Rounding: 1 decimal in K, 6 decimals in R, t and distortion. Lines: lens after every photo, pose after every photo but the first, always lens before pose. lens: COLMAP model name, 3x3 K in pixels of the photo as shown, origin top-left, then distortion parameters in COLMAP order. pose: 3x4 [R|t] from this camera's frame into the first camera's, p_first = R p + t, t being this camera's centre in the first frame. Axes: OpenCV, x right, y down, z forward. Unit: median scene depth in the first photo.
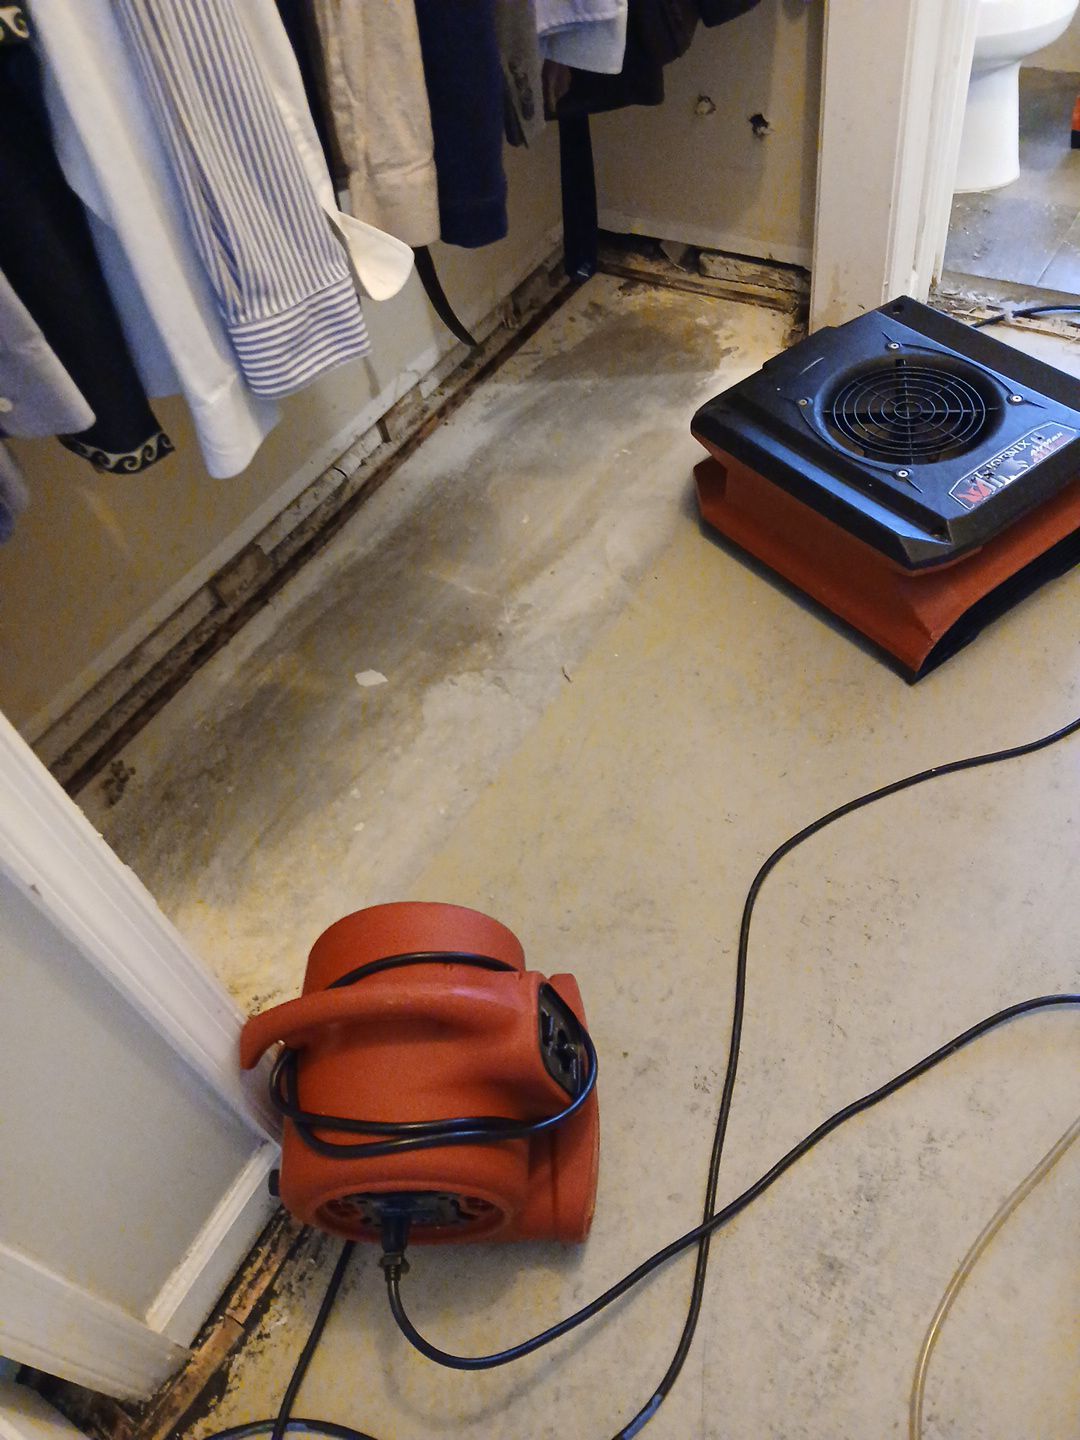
lens RADIAL K [[1072.2, 0, 540.0], [0, 1072.2, 720.0], [0, 0, 1]] dist [-0.005789, -0.004672]
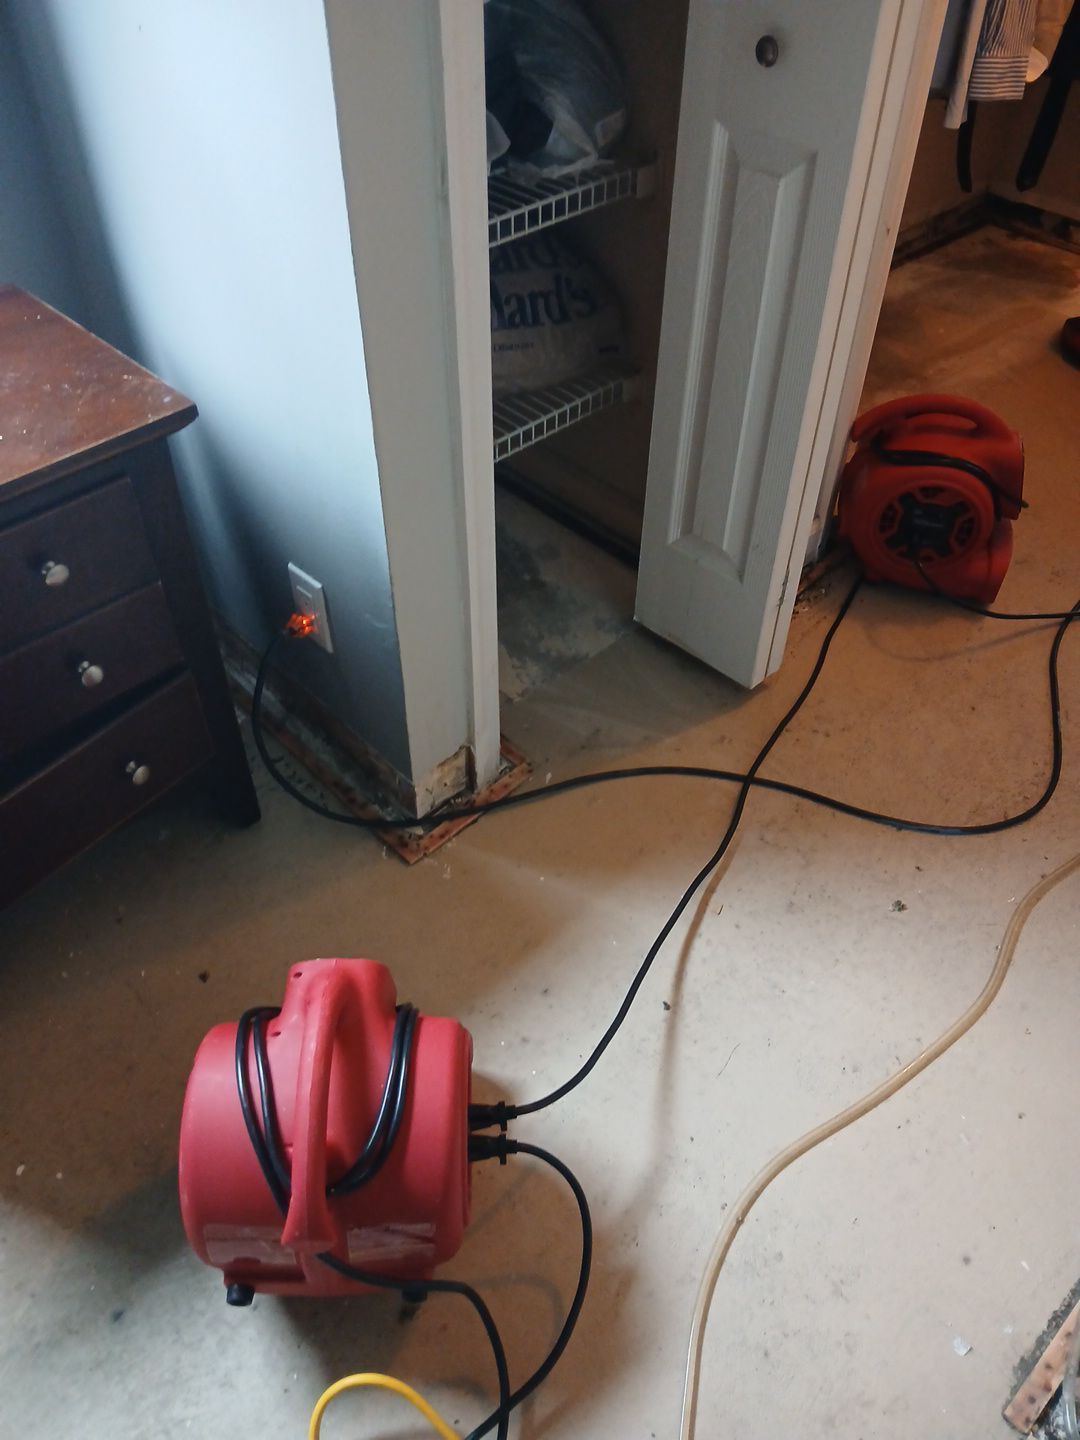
lens RADIAL K [[1072.2, 0, 540.0], [0, 1072.2, 720.0], [0, 0, 1]] dist [-0.005789, -0.004672]
pose [[0.959159, 0.273499, -0.072202, -0.260907], [-0.278918, 0.956947, -0.080363, 0.539649], [0.047115, 0.097220, 0.994147, -0.409398]]
